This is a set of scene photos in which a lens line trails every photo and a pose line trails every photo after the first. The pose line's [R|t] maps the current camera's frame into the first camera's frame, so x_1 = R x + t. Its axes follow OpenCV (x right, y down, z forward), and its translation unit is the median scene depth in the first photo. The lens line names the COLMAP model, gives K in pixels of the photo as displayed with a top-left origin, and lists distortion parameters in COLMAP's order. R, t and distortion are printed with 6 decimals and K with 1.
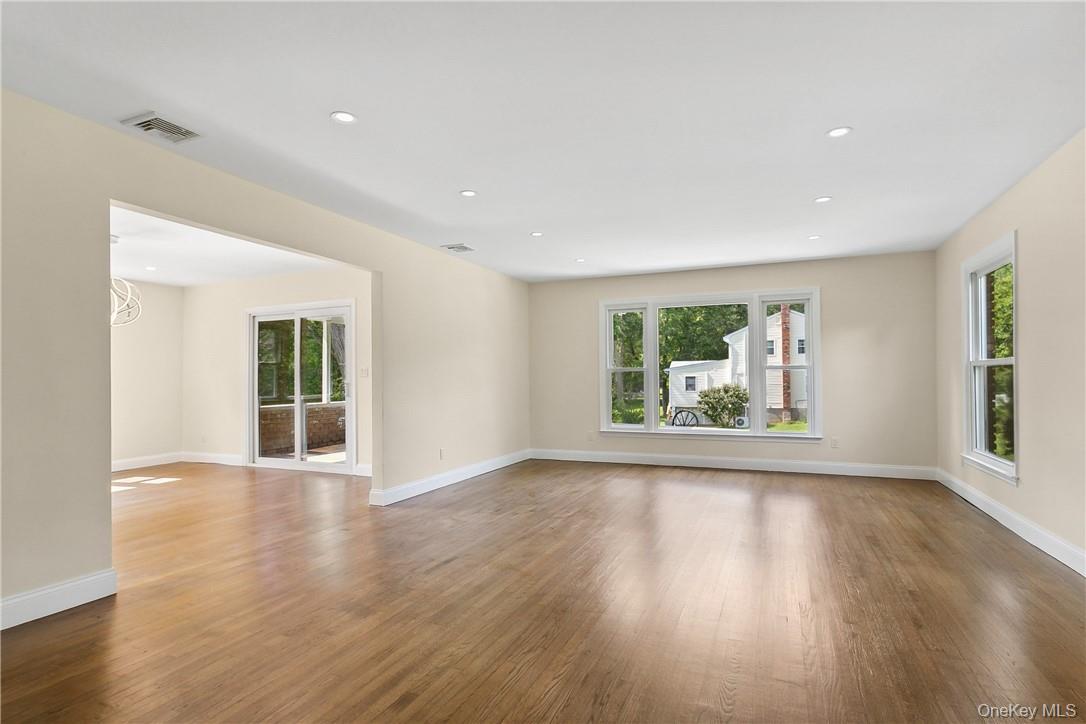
lens RADIAL K [[547.5, 0, 543.5], [0, 547.5, 369.7], [0, 0, 1]] dist [-0.002715, -0.000009]
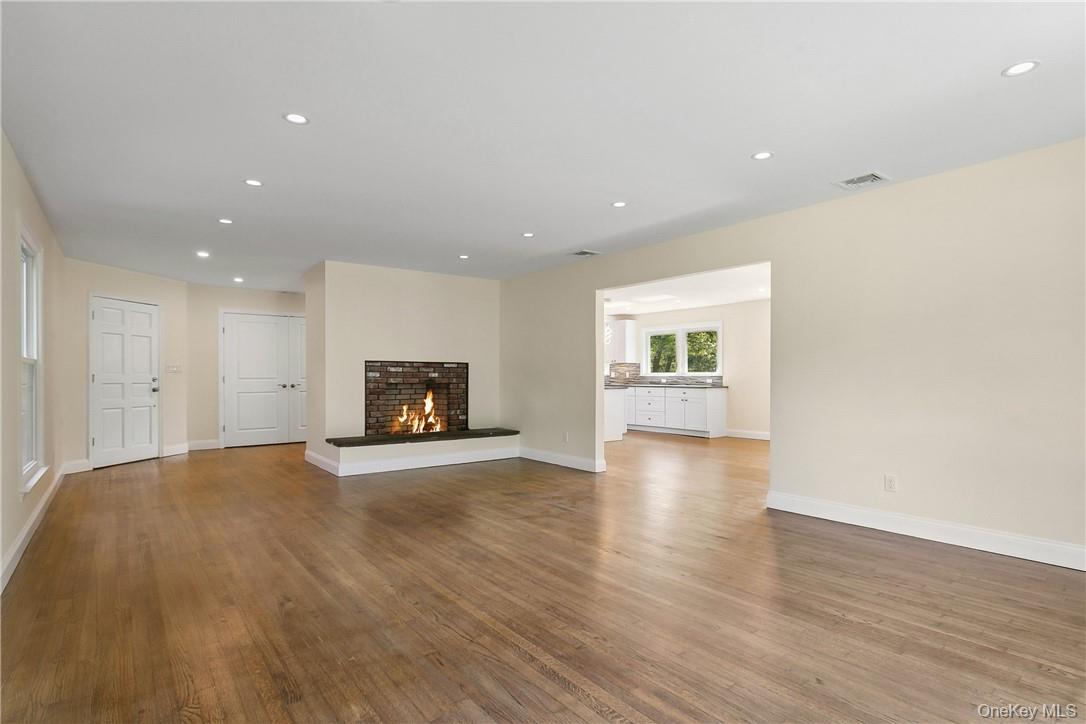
lens RADIAL K [[559.2, 0, 537.9], [0, 559.2, 364.8], [0, 0, 1]] dist [-0.002032, 0.002536]
pose [[-0.479978, 0.006512, -0.877256, 0.925271], [0.024204, 0.999690, -0.005822, 0.002070], [0.876947, -0.024028, -0.479987, 1.407620]]
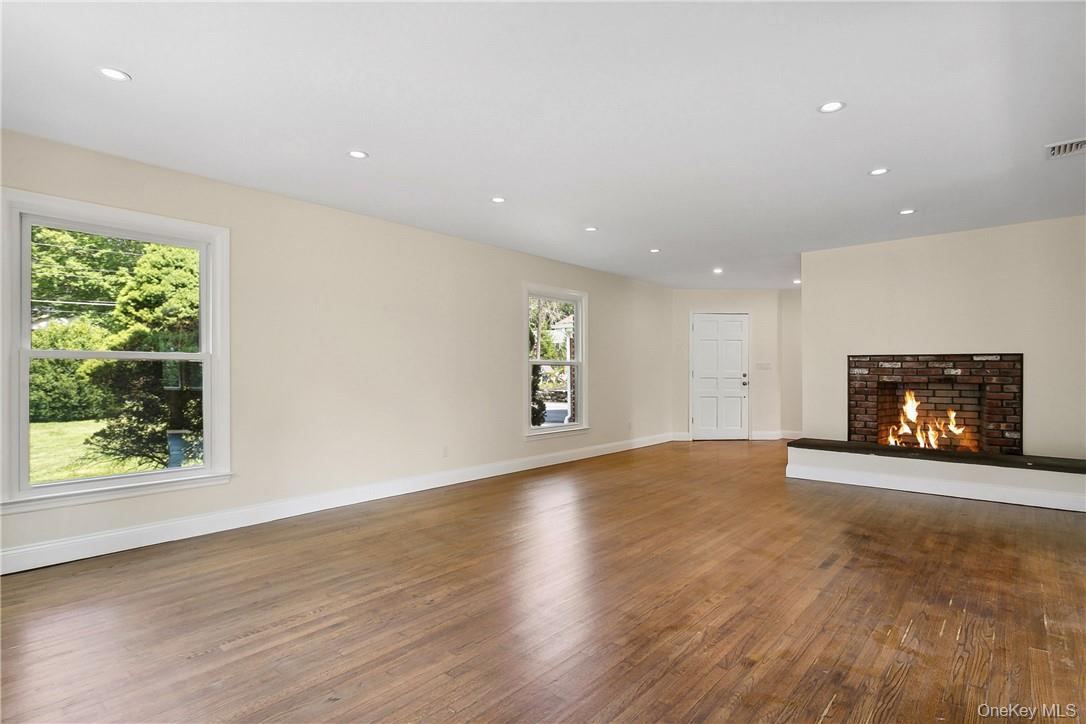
lens RADIAL K [[559.2, 0, 544.3], [0, 559.2, 367.0], [0, 0, 1]] dist [-0.002032, 0.002536]
pose [[-0.957210, 0.024567, 0.288351, 0.004778], [0.017445, 0.999477, -0.027246, 0.024988], [-0.288869, -0.021050, -0.957137, 1.809549]]
